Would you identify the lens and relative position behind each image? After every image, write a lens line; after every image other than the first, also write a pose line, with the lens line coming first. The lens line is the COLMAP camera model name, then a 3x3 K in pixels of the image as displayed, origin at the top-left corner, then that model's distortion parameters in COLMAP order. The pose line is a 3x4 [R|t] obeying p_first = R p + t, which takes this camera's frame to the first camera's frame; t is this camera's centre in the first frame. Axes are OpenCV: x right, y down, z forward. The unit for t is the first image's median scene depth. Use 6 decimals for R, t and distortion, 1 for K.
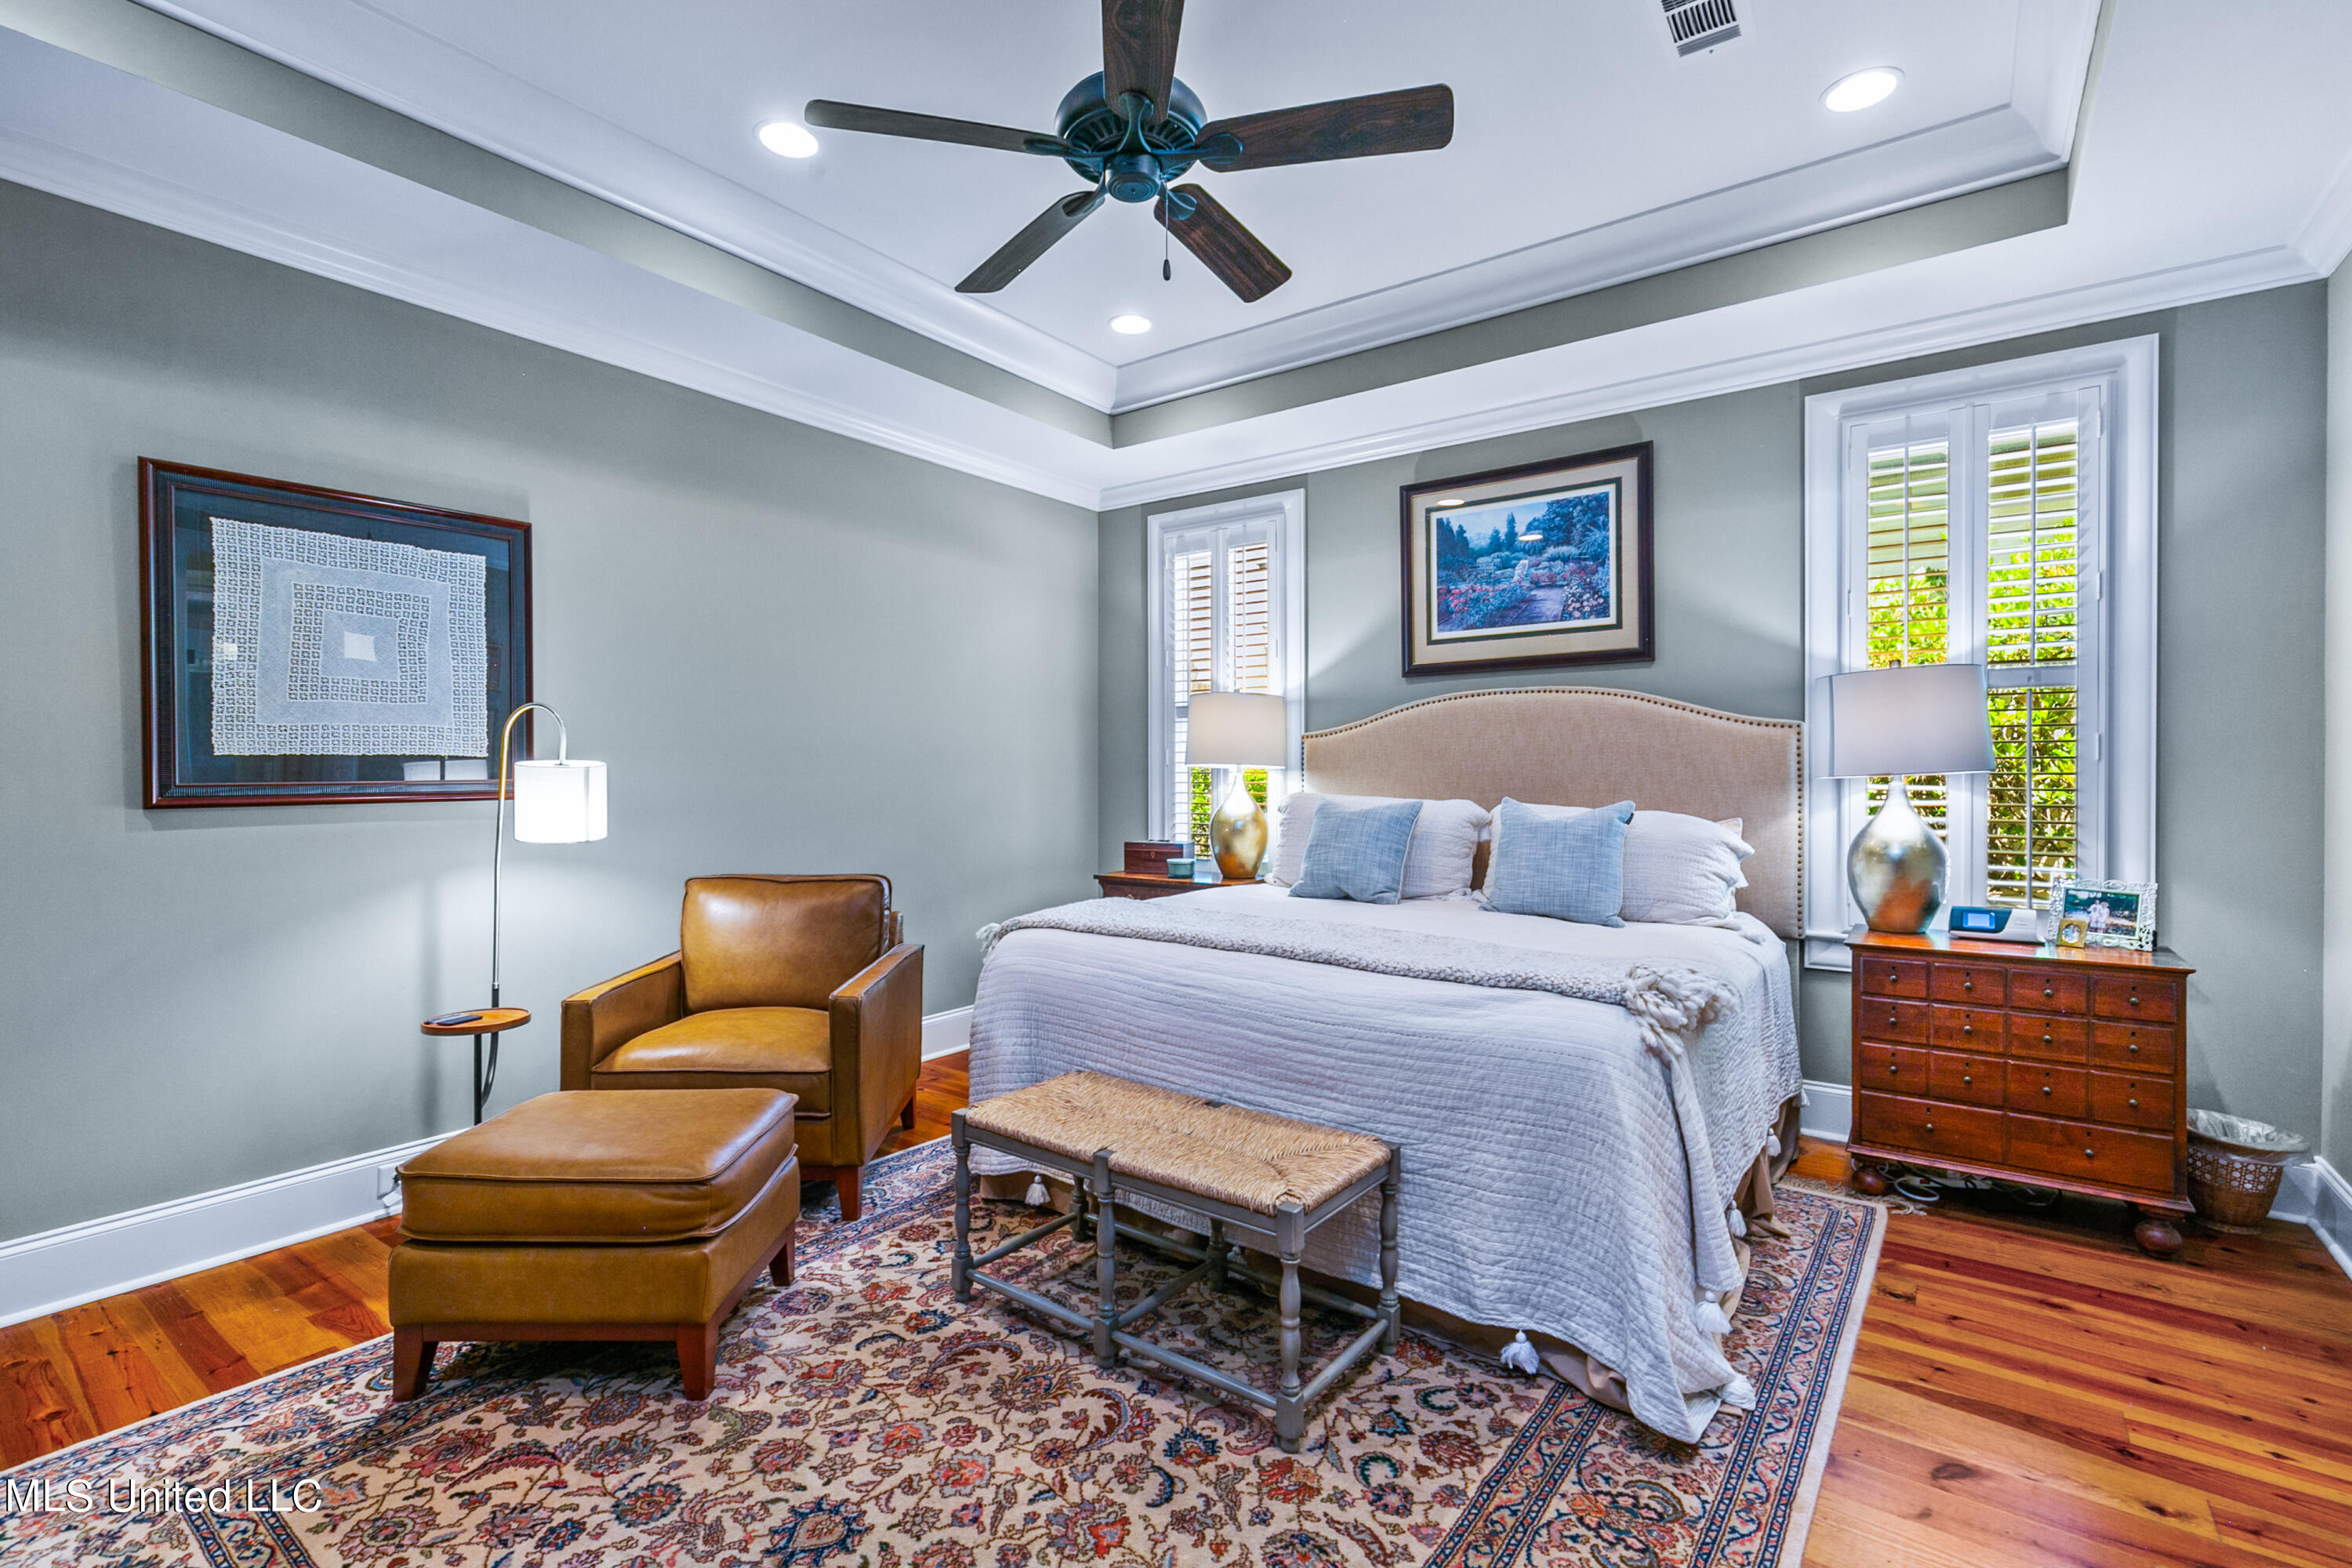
lens RADIAL K [[1069.8, 0, 1170.3], [0, 1069.8, 779.5], [0, 0, 1]] dist [0.004327, 0.000093]
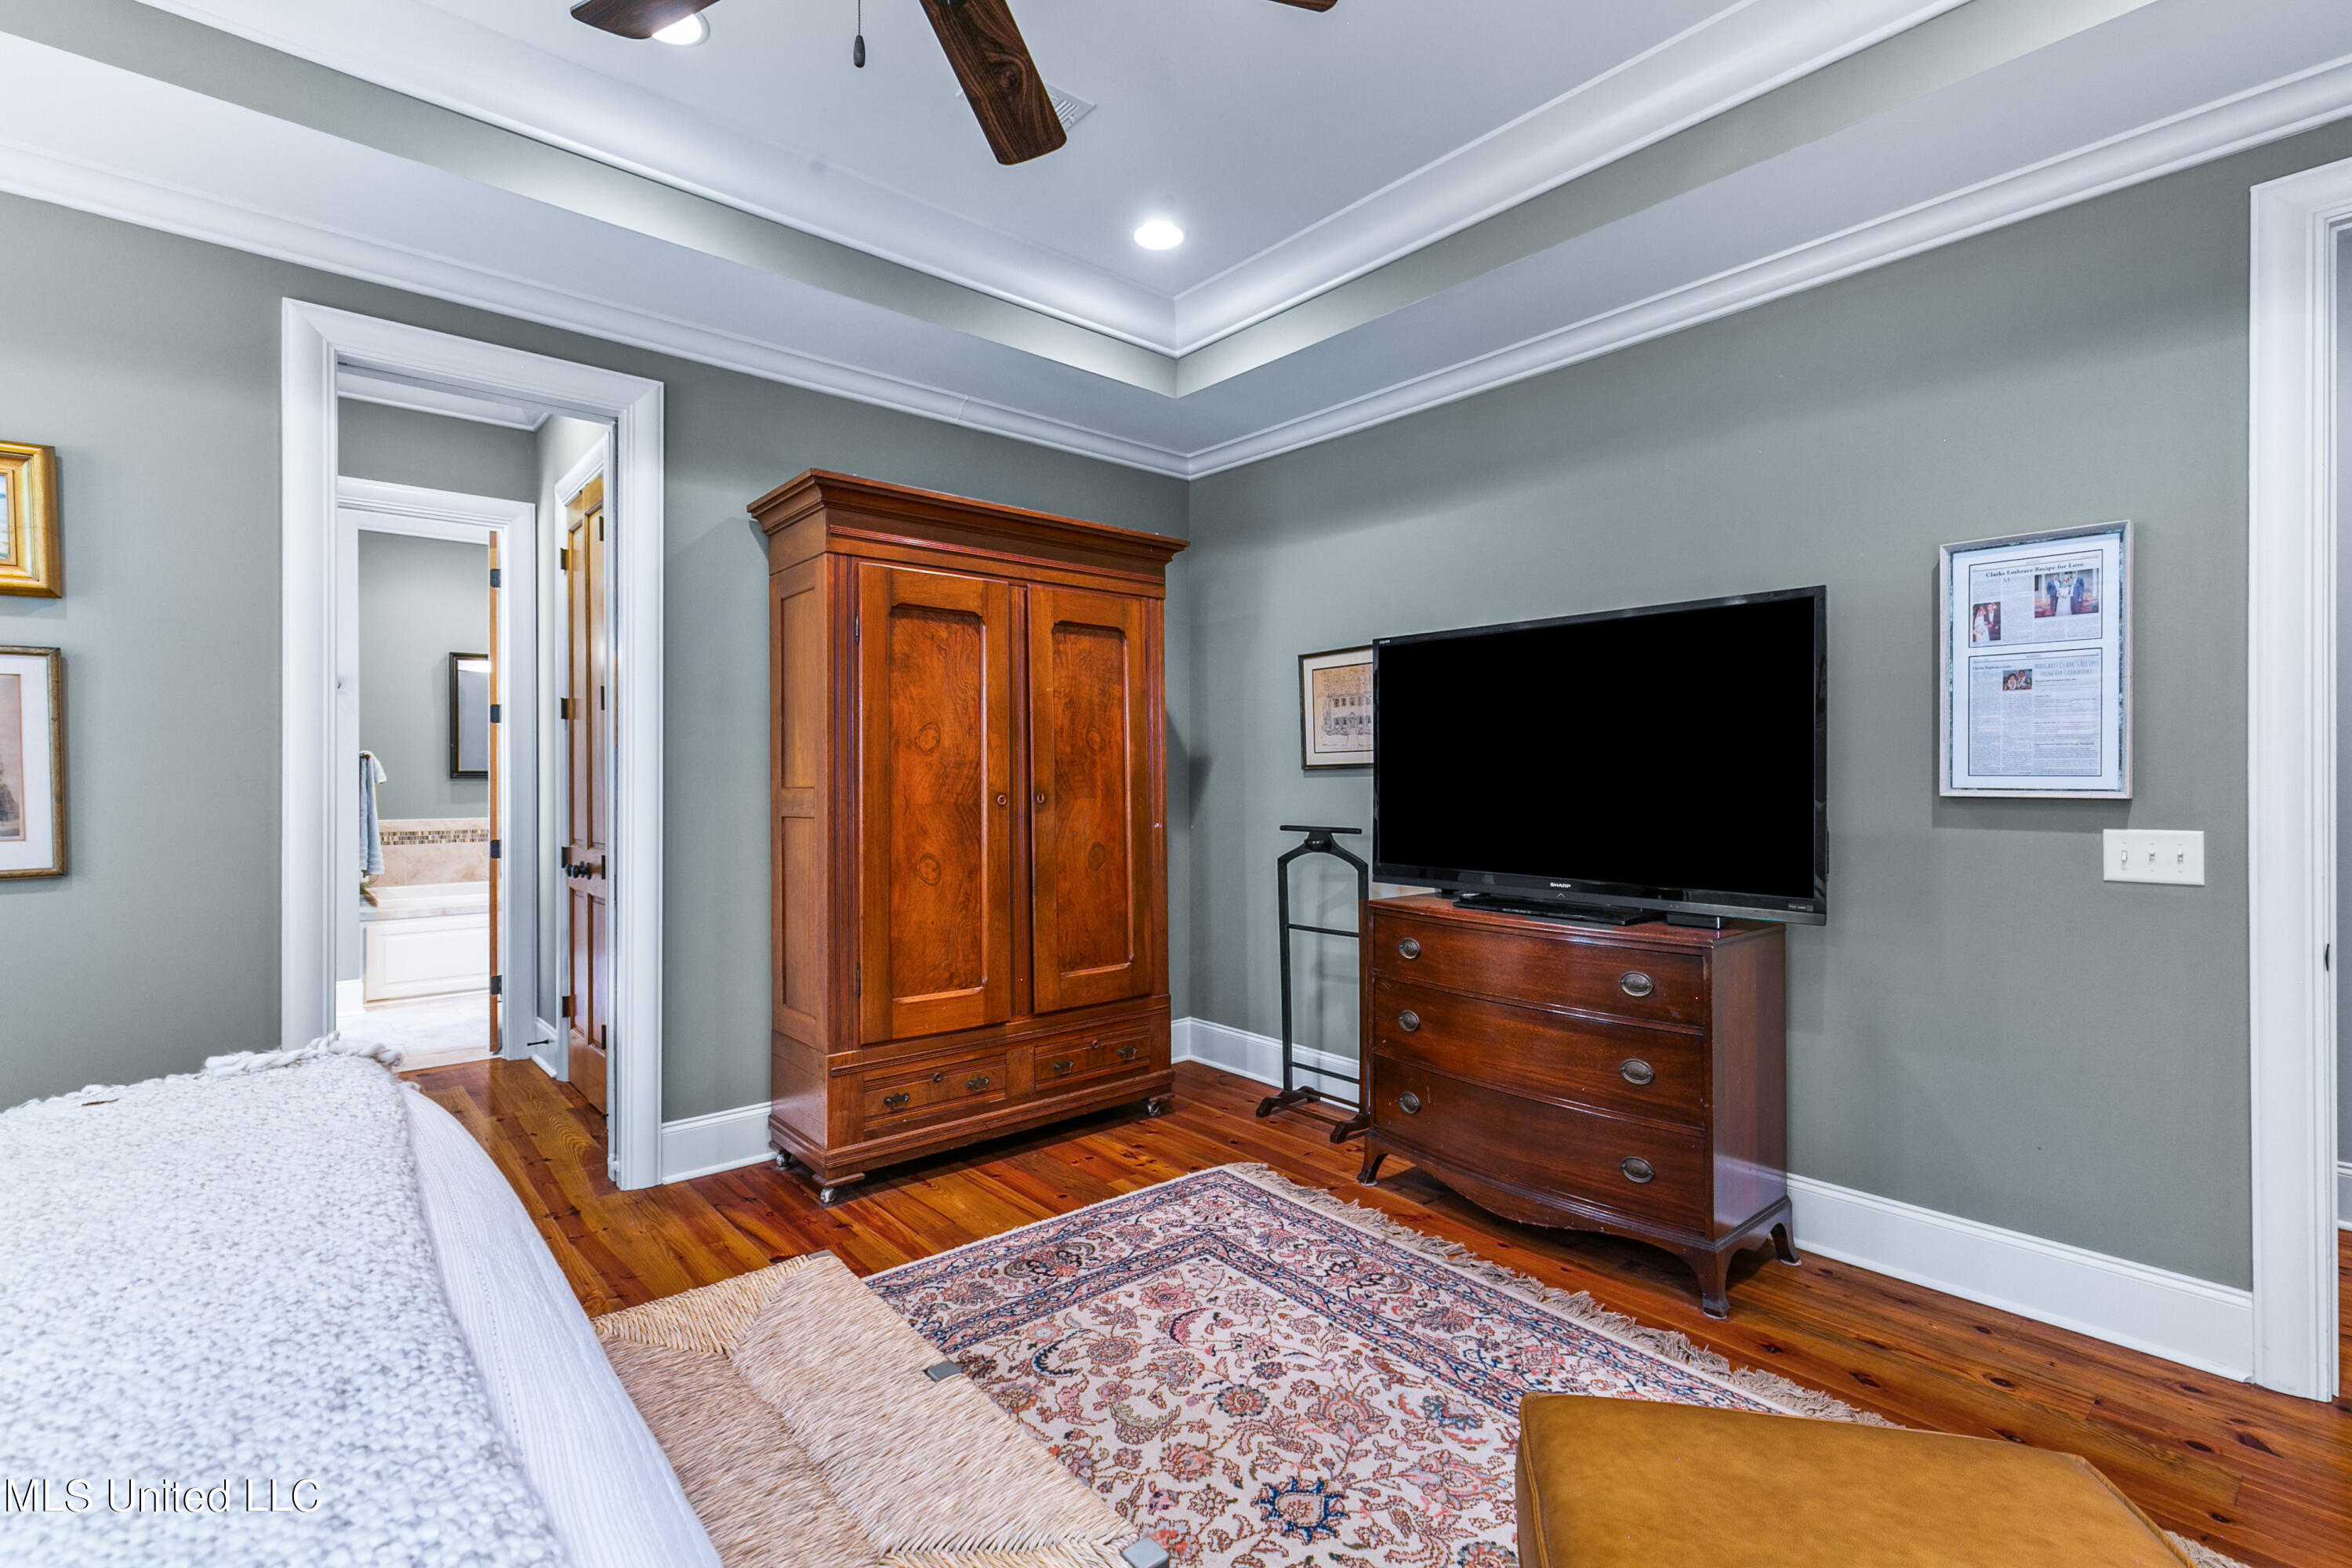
lens RADIAL K [[1069.8, 0, 1174.1], [0, 1069.8, 775.1], [0, 0, 1]] dist [0.004327, 0.000093]
pose [[-0.976322, -0.001442, 0.216316, -0.426107], [0.000002, 0.999978, 0.006674, -0.027884], [-0.216321, 0.006516, -0.976301, 2.023741]]
